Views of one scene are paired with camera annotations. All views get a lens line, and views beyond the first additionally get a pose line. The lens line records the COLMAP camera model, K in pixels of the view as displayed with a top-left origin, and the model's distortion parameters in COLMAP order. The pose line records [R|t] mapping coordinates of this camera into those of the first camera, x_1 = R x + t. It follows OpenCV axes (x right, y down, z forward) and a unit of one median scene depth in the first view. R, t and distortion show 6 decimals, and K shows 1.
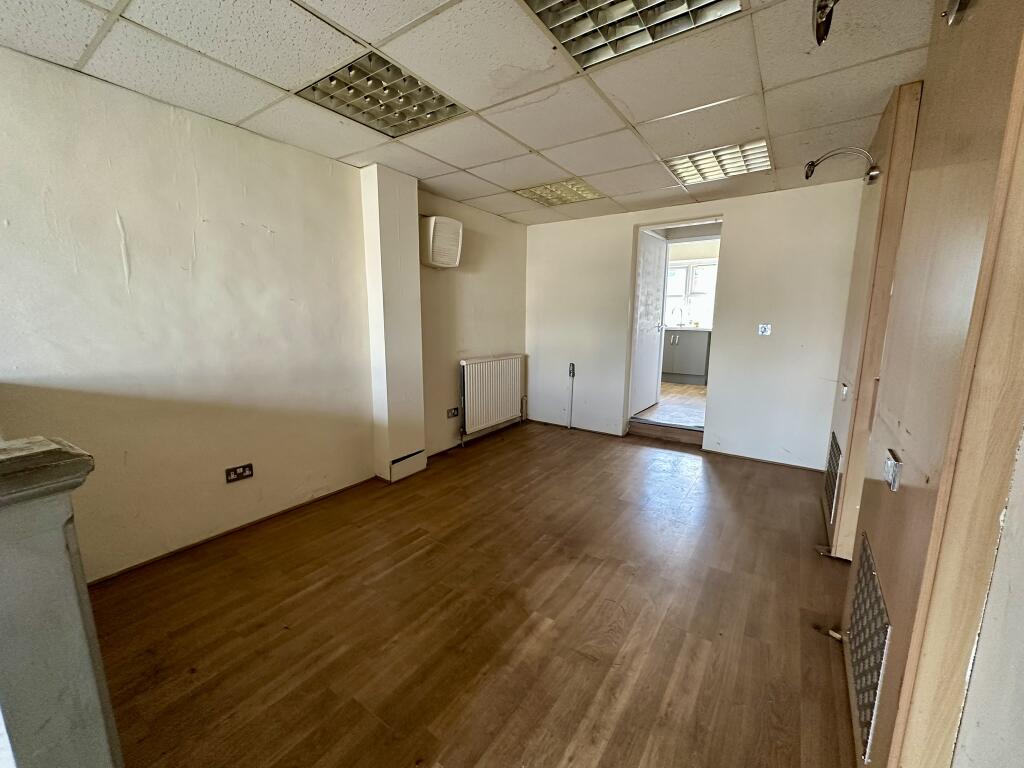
lens RADIAL K [[405.2, 0, 512.8], [0, 405.2, 383.5], [0, 0, 1]] dist [-0.001903, 0.000081]
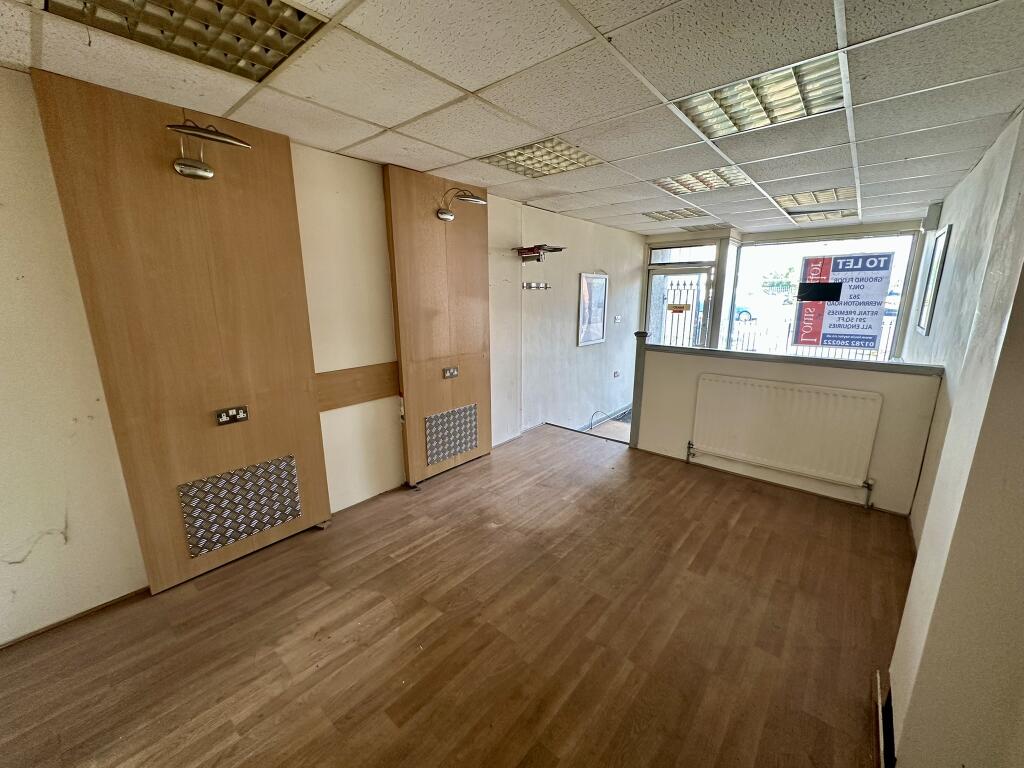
lens RADIAL K [[405.2, 0, 510.6], [0, 405.2, 384.7], [0, 0, 1]] dist [-0.001903, 0.000081]
pose [[-0.994391, -0.022986, 0.103242, 0.081758], [0.017445, 0.927090, 0.374433, -0.280216], [-0.104321, 0.374134, -0.921488, 1.311532]]
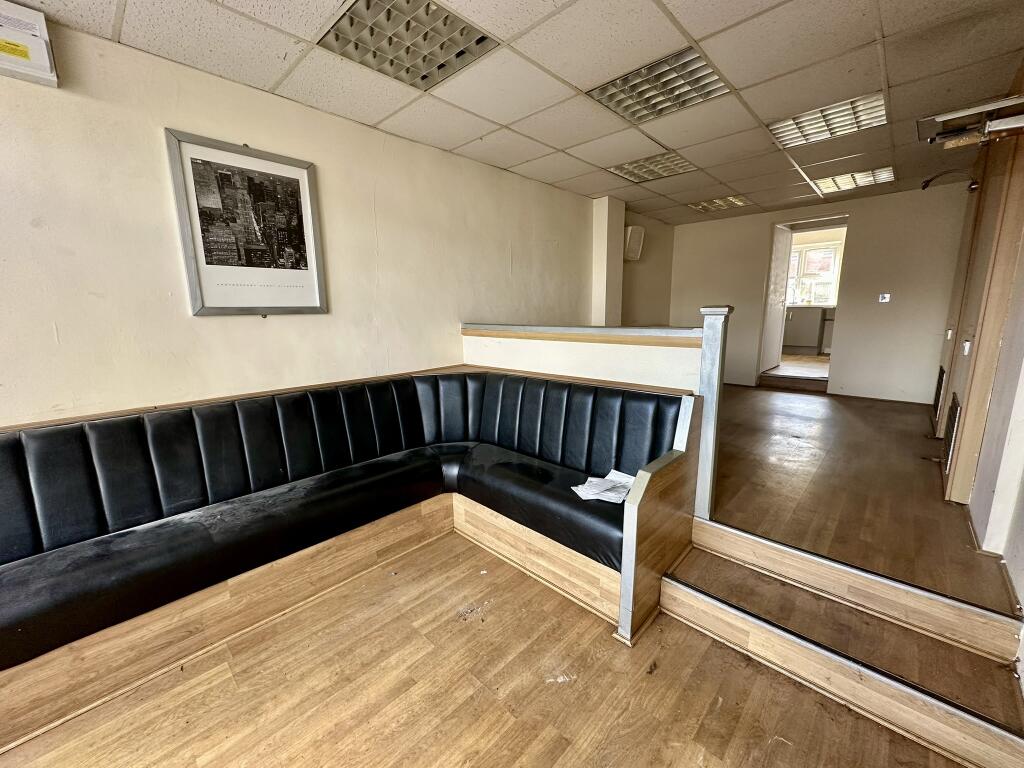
lens RADIAL K [[405.2, 0, 511.7], [0, 405.2, 381.9], [0, 0, 1]] dist [-0.001903, 0.000081]
pose [[0.982553, 0.017851, -0.185124, -0.462359], [-0.013738, 0.999630, 0.023479, 0.174344], [0.185475, -0.020526, 0.982435, -0.748903]]
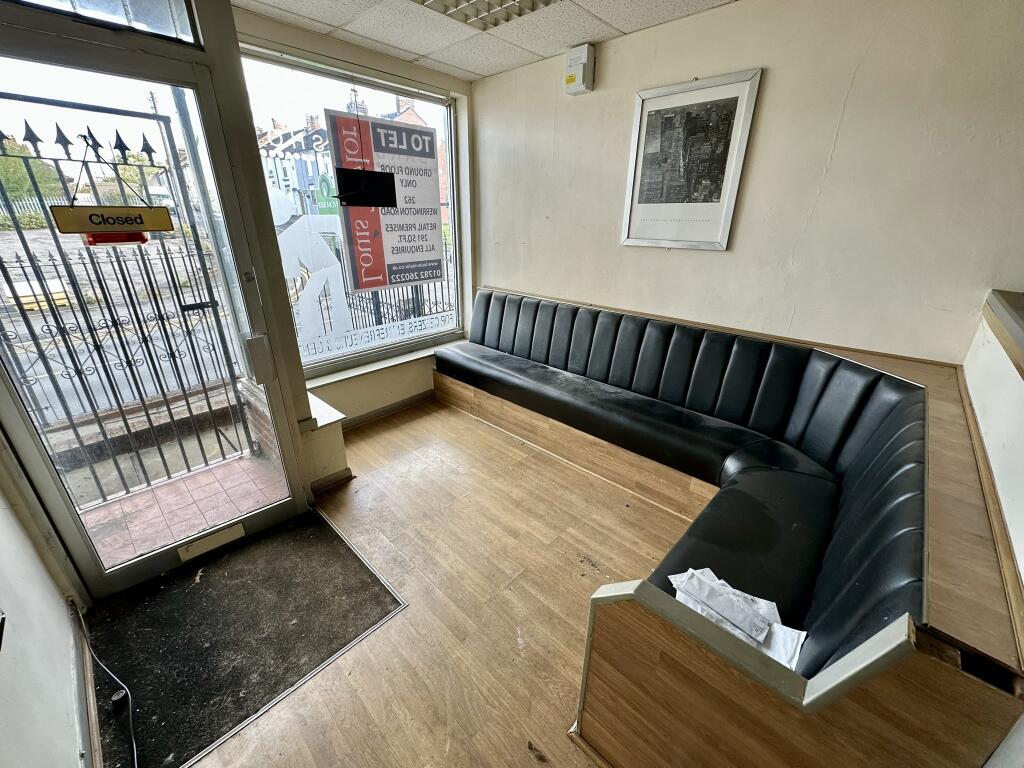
lens RADIAL K [[405.2, 0, 511.0], [0, 405.2, 383.0], [0, 0, 1]] dist [-0.001903, 0.000081]
pose [[-0.169029, 0.368809, -0.914007, -0.075267], [-0.168690, 0.902842, 0.395500, 0.032559], [0.971068, 0.221035, -0.090392, -0.203580]]
